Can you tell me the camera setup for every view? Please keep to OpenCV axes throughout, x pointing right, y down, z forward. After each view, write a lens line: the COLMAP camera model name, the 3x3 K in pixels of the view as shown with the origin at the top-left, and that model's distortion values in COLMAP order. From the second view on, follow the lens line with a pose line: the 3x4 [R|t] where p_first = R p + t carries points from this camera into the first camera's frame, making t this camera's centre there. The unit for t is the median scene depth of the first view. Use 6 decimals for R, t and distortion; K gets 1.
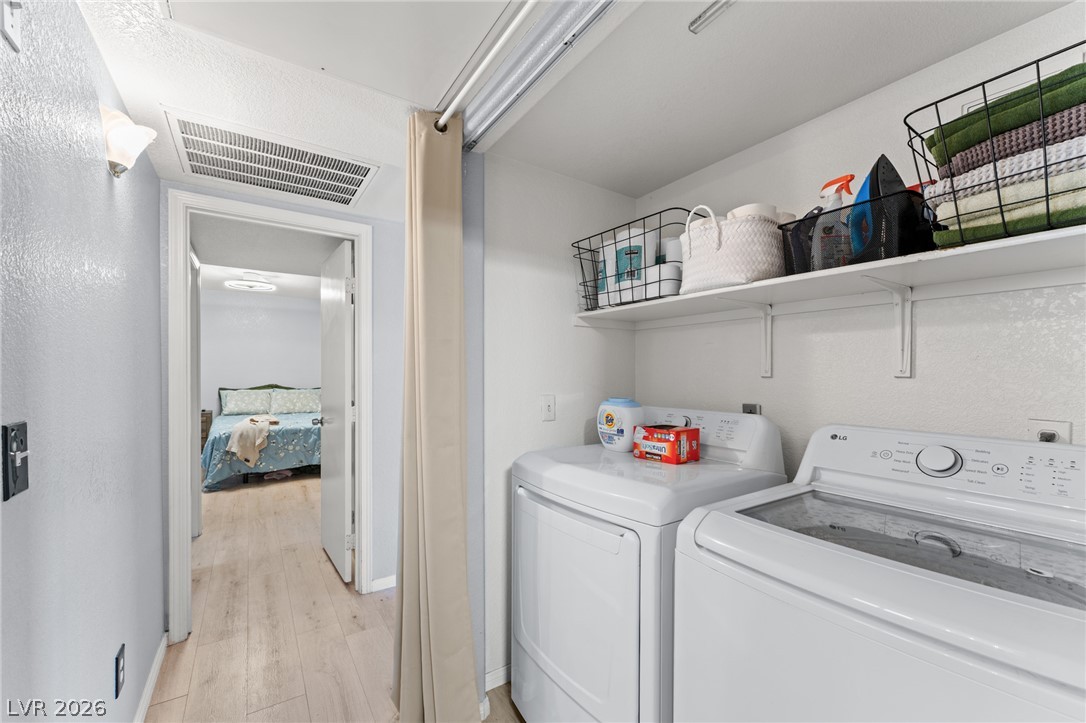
lens RADIAL K [[435.2, 0, 545.9], [0, 435.2, 375.5], [0, 0, 1]] dist [-0.000307, -0.000232]
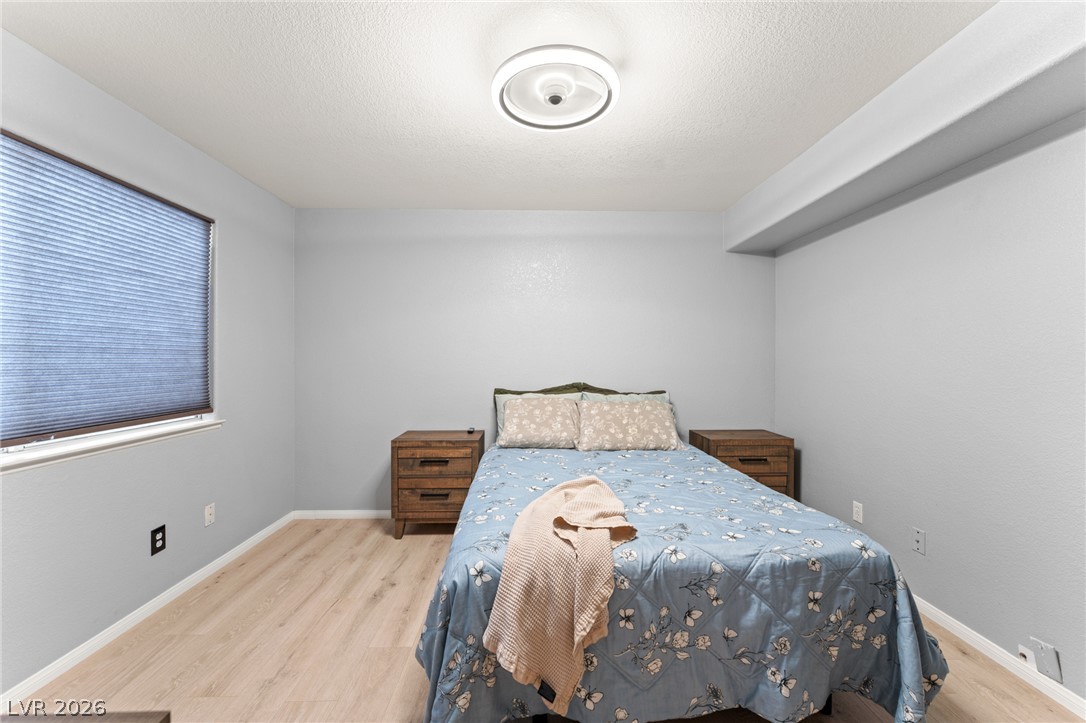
lens RADIAL K [[431.3, 0, 544.3], [0, 431.3, 355.6], [0, 0, 1]] dist [0.001259, -0.000474]
pose [[0.839286, -0.011312, -0.543573, -0.500081], [0.000322, 0.999794, -0.020308, -0.002399], [0.543691, 0.016869, 0.839116, 0.713969]]
